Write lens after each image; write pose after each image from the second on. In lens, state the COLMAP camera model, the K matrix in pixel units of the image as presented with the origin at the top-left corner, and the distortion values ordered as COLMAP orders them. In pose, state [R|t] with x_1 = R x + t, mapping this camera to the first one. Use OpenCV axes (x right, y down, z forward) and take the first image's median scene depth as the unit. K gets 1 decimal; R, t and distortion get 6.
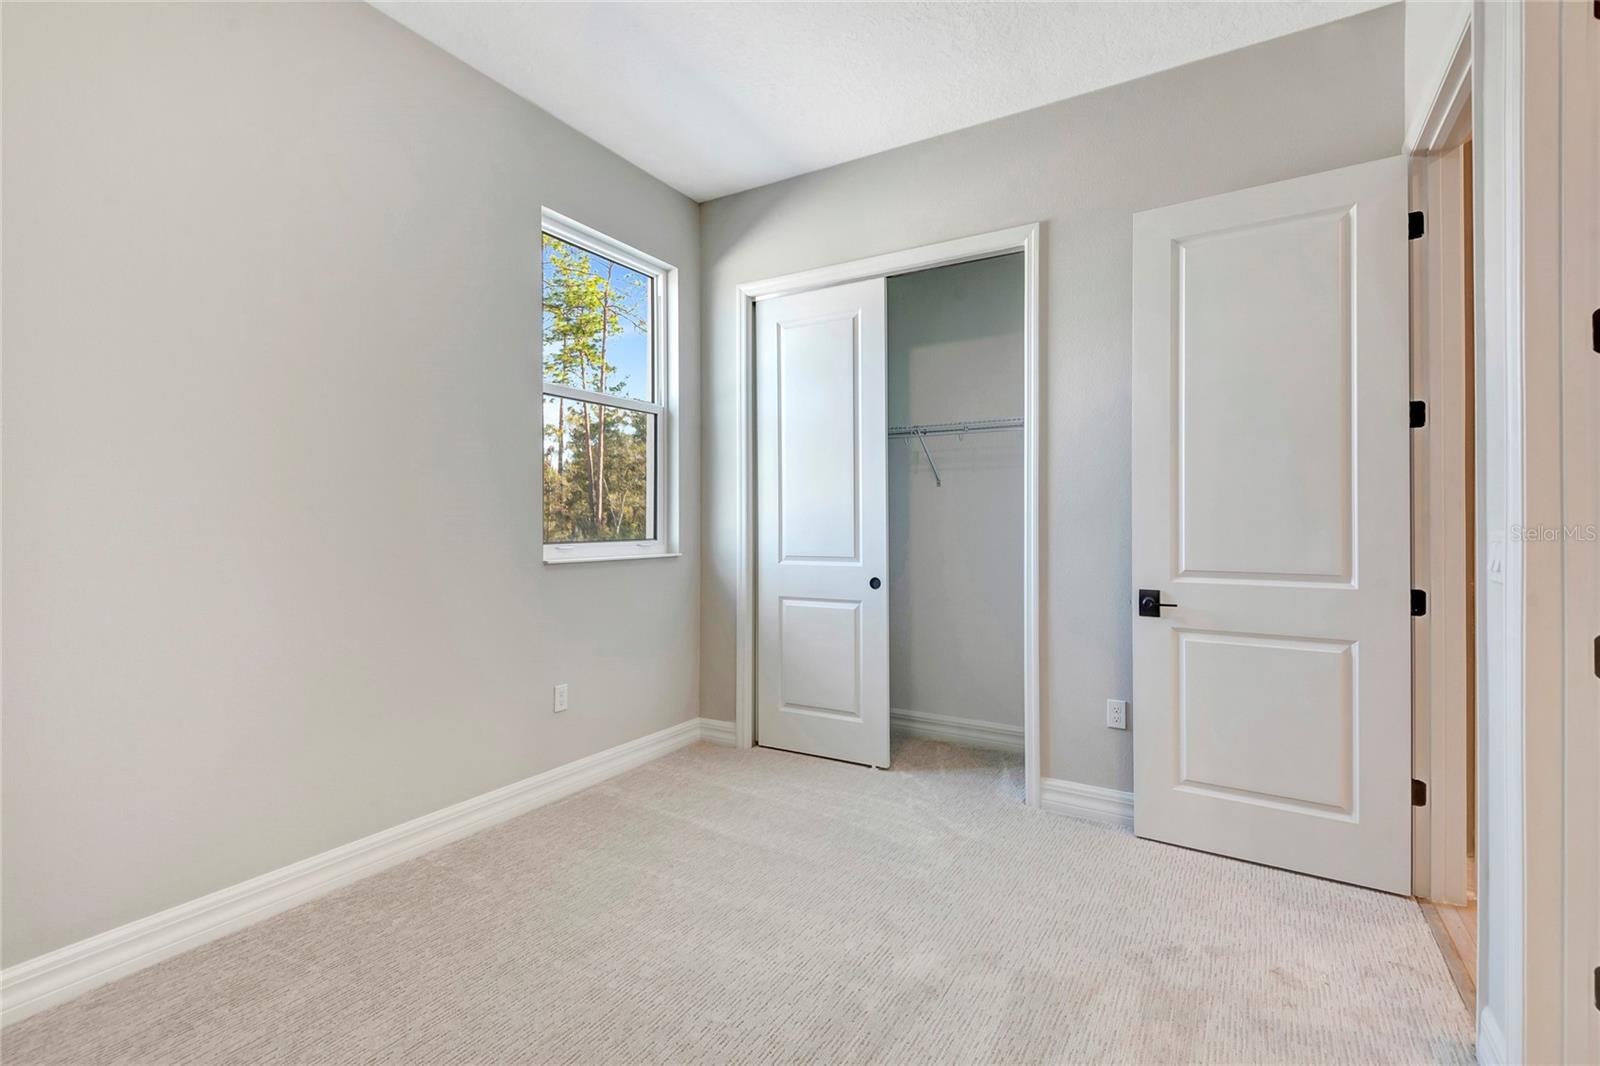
lens RADIAL K [[722.1, 0, 787.4], [0, 722.1, 532.4], [0, 0, 1]] dist [0.001851, -0.002093]
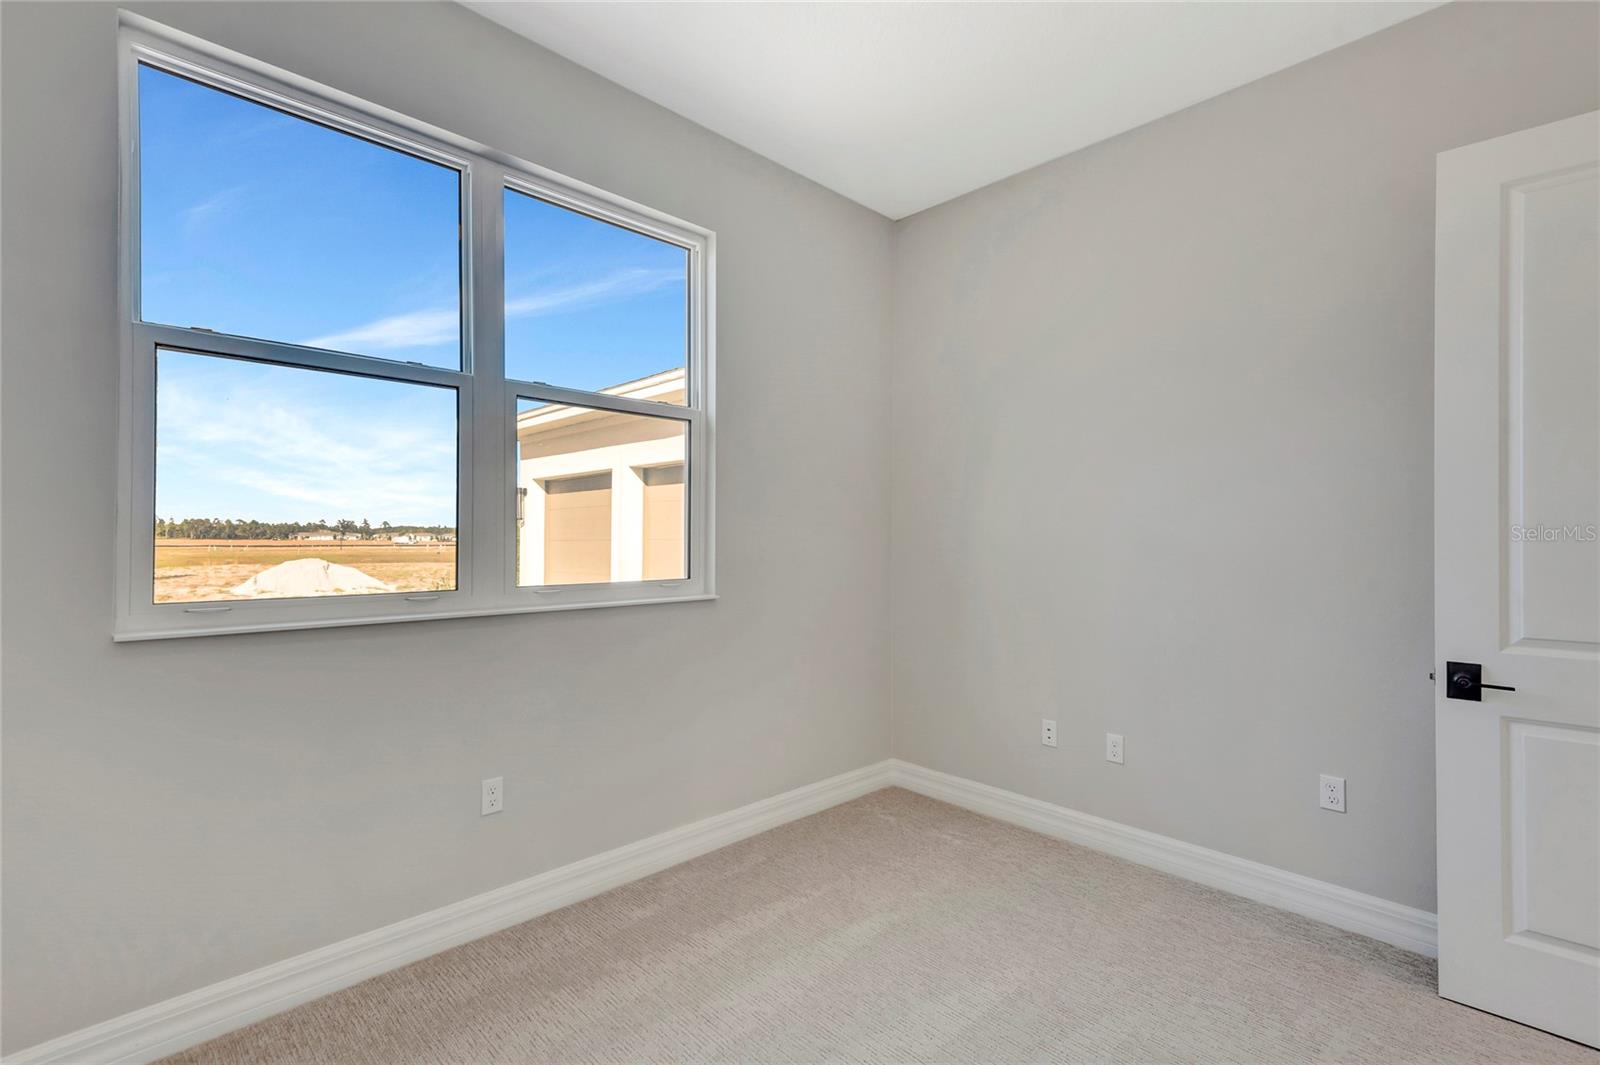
lens RADIAL K [[722.1, 0, 790.1], [0, 722.1, 543.7], [0, 0, 1]] dist [0.001851, -0.002093]
pose [[0.958977, 0.017090, -0.282969, 0.051363], [-0.024149, 0.999478, -0.021476, -0.005869], [0.282454, 0.027429, 0.958889, 0.101315]]
